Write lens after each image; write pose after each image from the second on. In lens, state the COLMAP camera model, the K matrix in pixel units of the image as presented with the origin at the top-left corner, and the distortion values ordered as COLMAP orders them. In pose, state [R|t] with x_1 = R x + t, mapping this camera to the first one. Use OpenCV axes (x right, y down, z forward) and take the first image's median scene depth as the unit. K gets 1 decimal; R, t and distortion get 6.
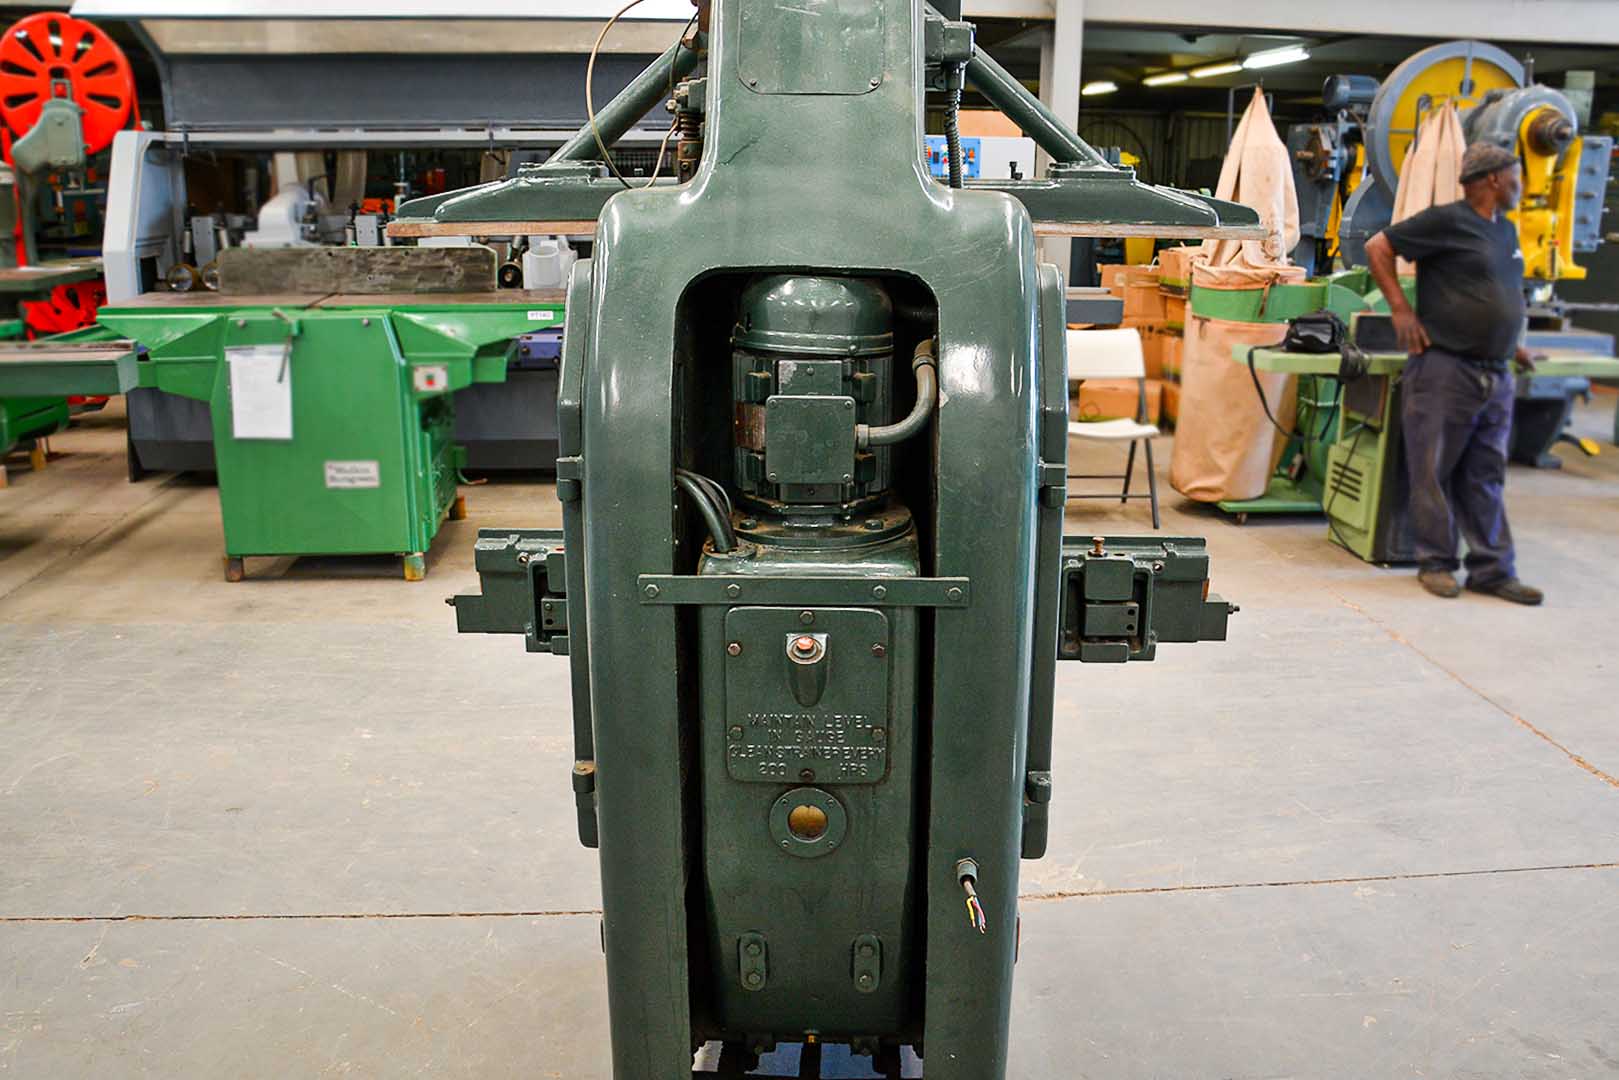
lens RADIAL K [[1349.1, 0, 840.6], [0, 1349.1, 547.9], [0, 0, 1]] dist [-0.161645, 0.121987]
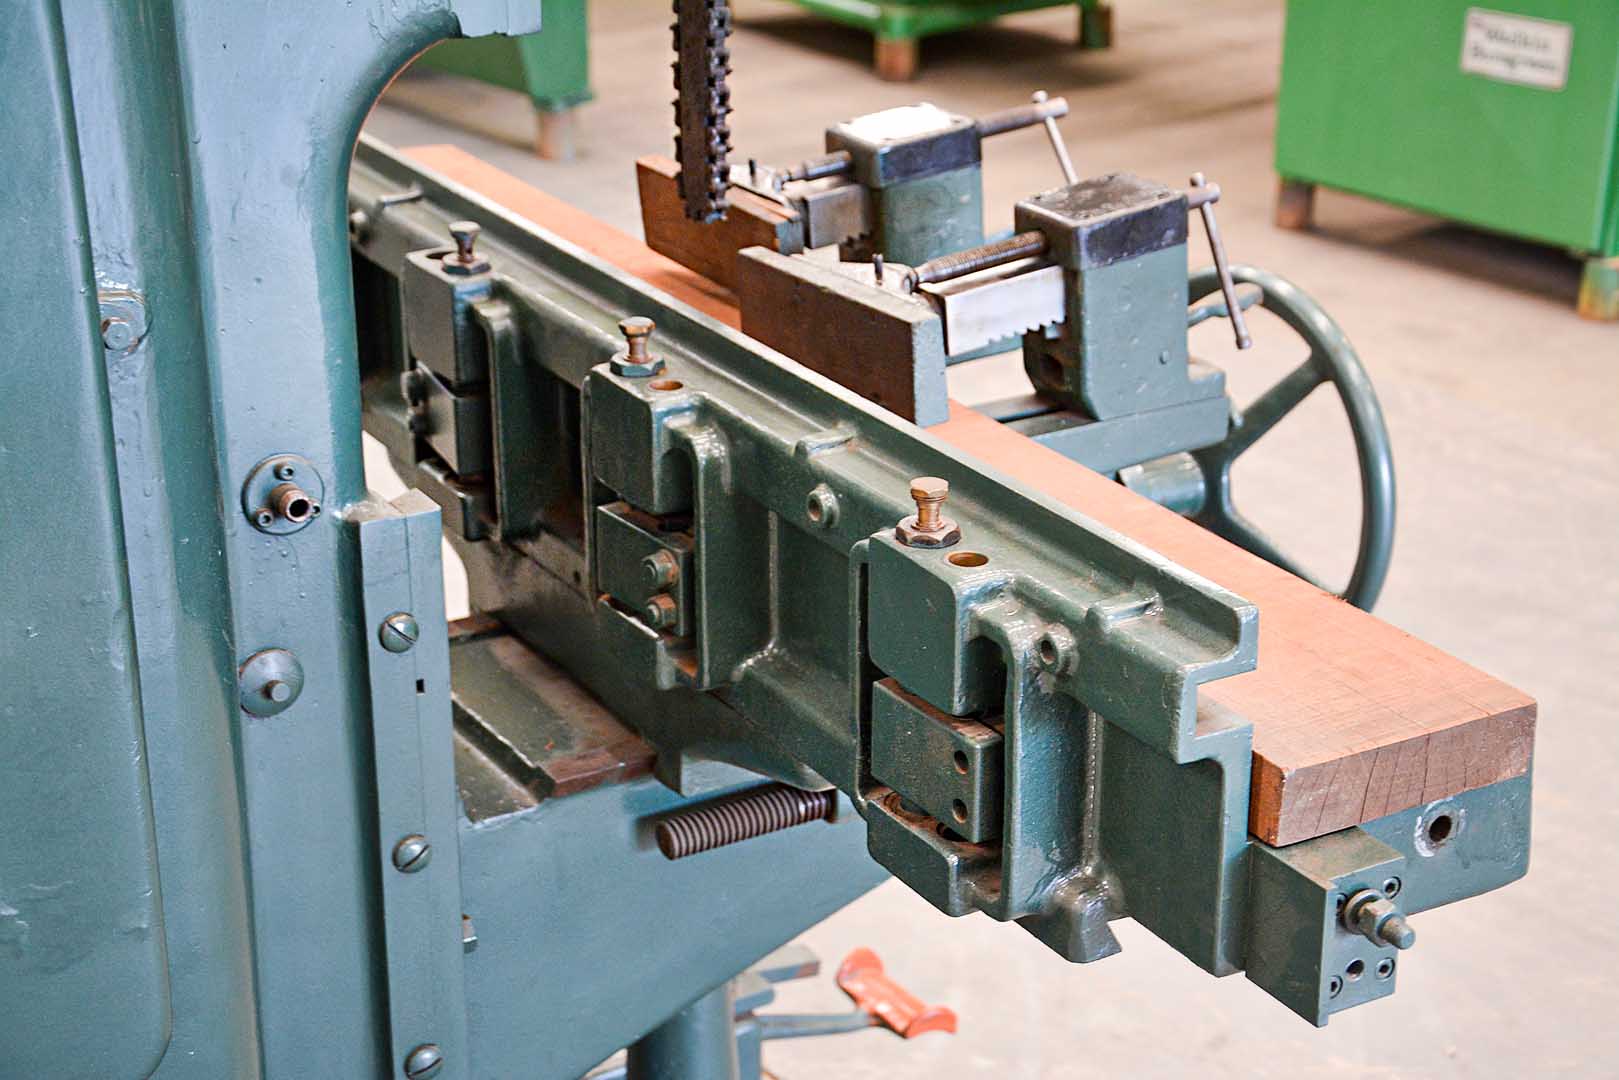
lens RADIAL K [[2711.2, 0, 809.5], [0, 2711.2, 540.0], [0, 0, 1]] dist [0.004014, 1.698974]
pose [[0.526619, 0.311027, -0.791160, 0.363132], [-0.221085, 0.948750, 0.225819, -0.068822], [0.820849, 0.055993, 0.568393, 0.350594]]
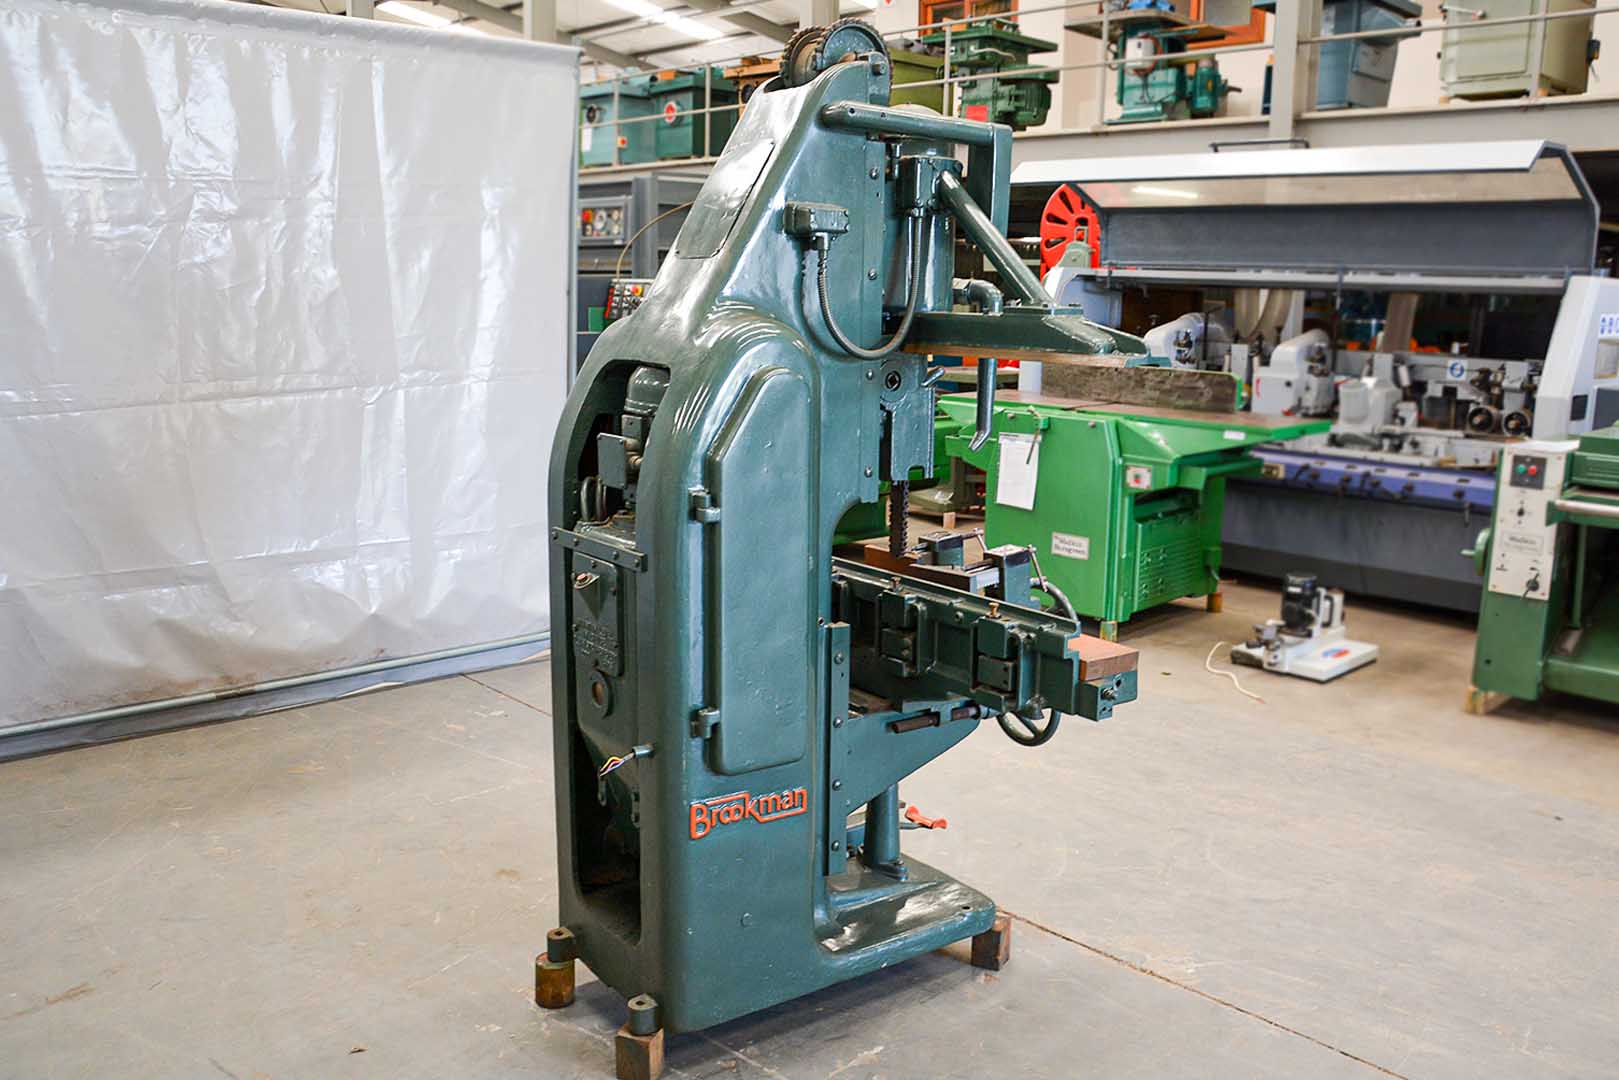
lens RADIAL K [[1357.8, 0, 902.0], [0, 1357.8, 541.1], [0, 0, 1]] dist [-0.113082, 0.008800]
pose [[0.650159, 0.140328, -0.746727, 0.578945], [-0.220368, 0.975379, -0.008572, -0.018300], [0.727139, 0.170128, 0.665076, 0.060166]]
